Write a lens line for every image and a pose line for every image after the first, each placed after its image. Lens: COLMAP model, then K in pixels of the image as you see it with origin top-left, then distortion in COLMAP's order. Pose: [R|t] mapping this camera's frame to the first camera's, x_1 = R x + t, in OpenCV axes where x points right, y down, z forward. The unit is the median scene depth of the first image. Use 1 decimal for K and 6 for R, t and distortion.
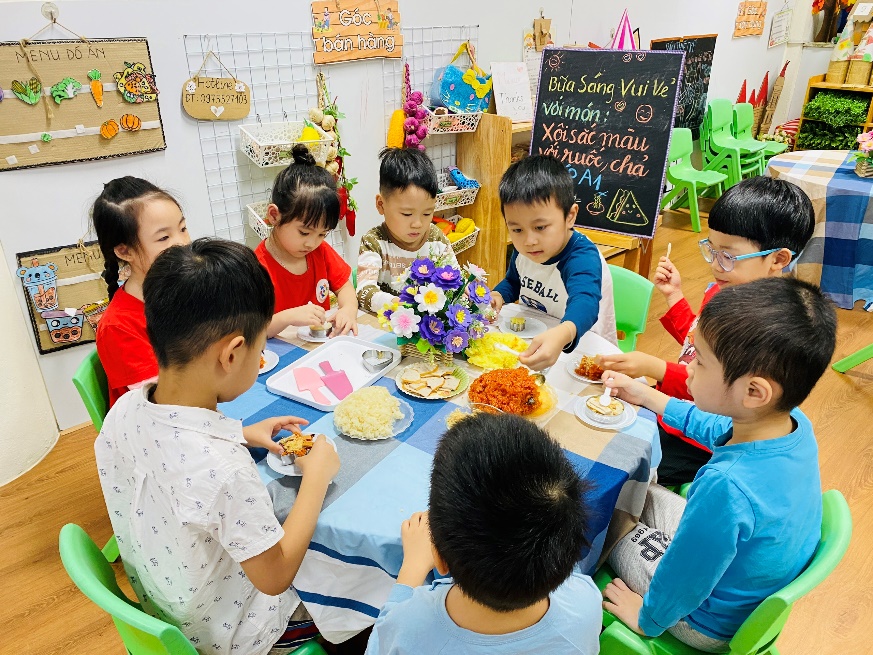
lens RADIAL K [[667.2, 0, 436.5], [0, 667.2, 327.5], [0, 0, 1]] dist [0.070636, -0.134358]
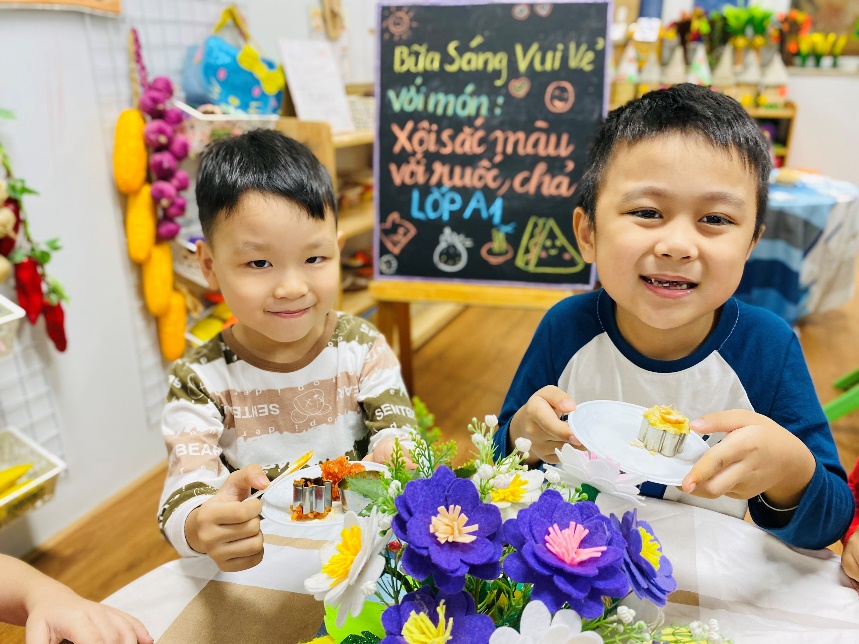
lens RADIAL K [[656.5, 0, 429.5], [0, 656.5, 322.0], [0, 0, 1]] dist [0.070636, -0.134358]
pose [[0.916605, -0.137433, 0.375430, -0.061026], [0.170840, 0.983648, -0.057020, -0.089913], [-0.361455, 0.116404, 0.925095, 0.464544]]
